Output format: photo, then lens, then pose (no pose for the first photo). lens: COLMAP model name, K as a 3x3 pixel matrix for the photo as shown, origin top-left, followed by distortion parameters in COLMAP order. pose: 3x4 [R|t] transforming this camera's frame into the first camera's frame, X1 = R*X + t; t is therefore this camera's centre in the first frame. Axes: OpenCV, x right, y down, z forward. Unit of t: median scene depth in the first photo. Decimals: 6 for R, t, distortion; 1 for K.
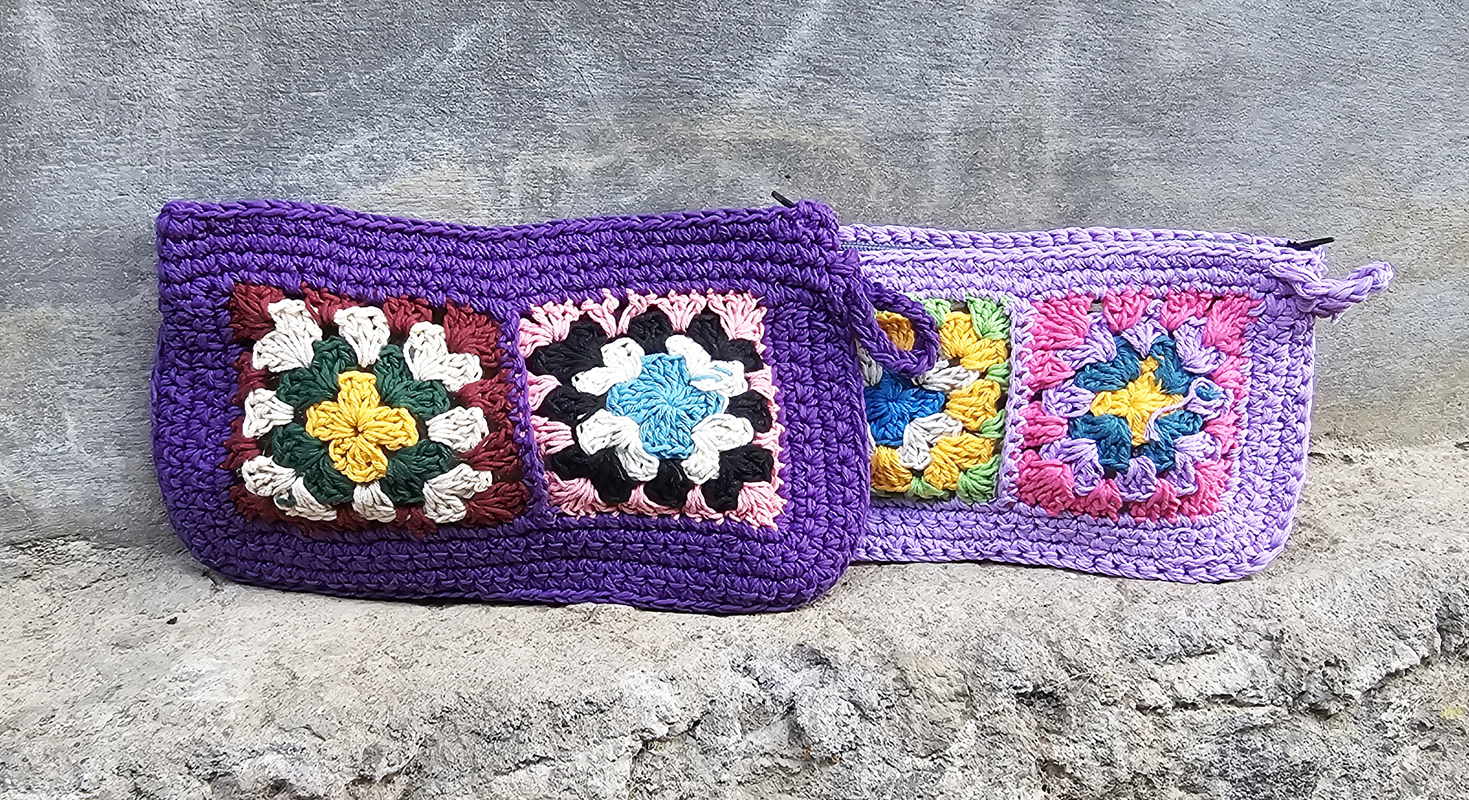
lens RADIAL K [[1535.9, 0, 571.6], [0, 1535.9, 403.2], [0, 0, 1]] dist [-0.002524, 0.002301]
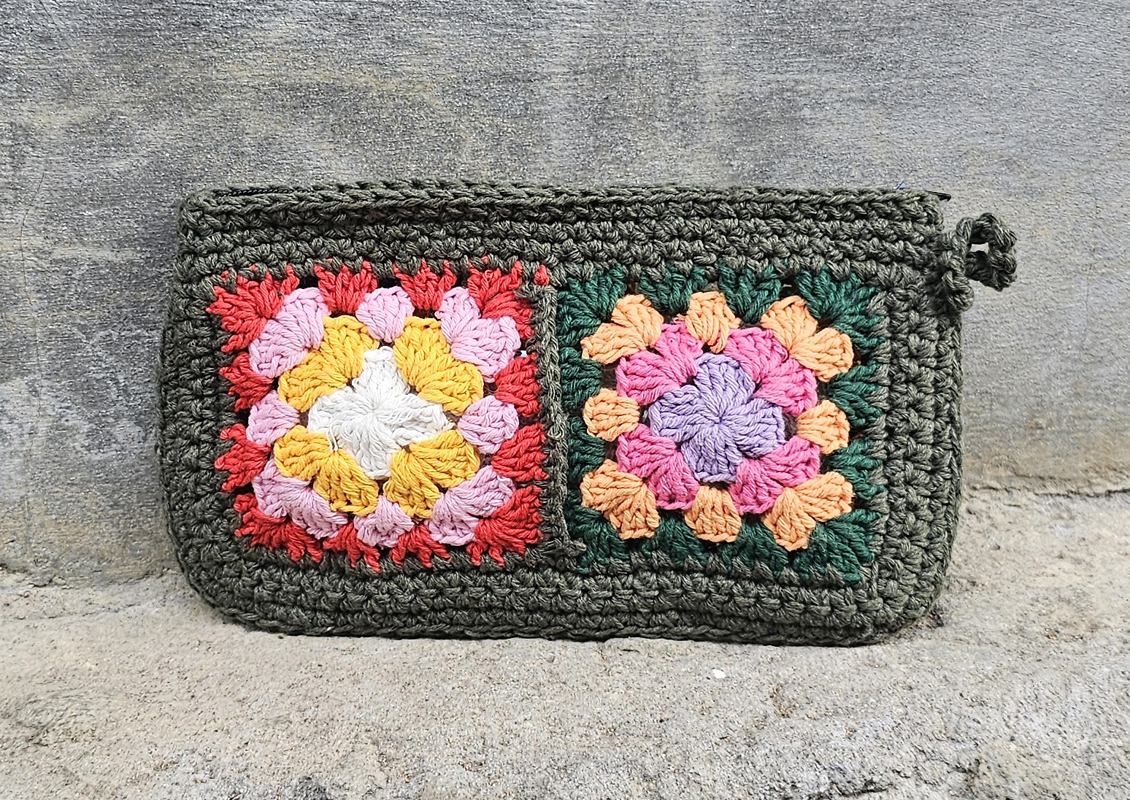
lens RADIAL K [[2044.9, 0, 500.9], [0, 2044.9, 269.2], [0, 0, 1]] dist [0.145793, -0.568629]
pose [[0.999788, 0.000471, -0.020572, 0.253018], [-0.000876, 0.999806, -0.019698, -0.065151], [0.020559, 0.019712, 0.999594, 0.008599]]
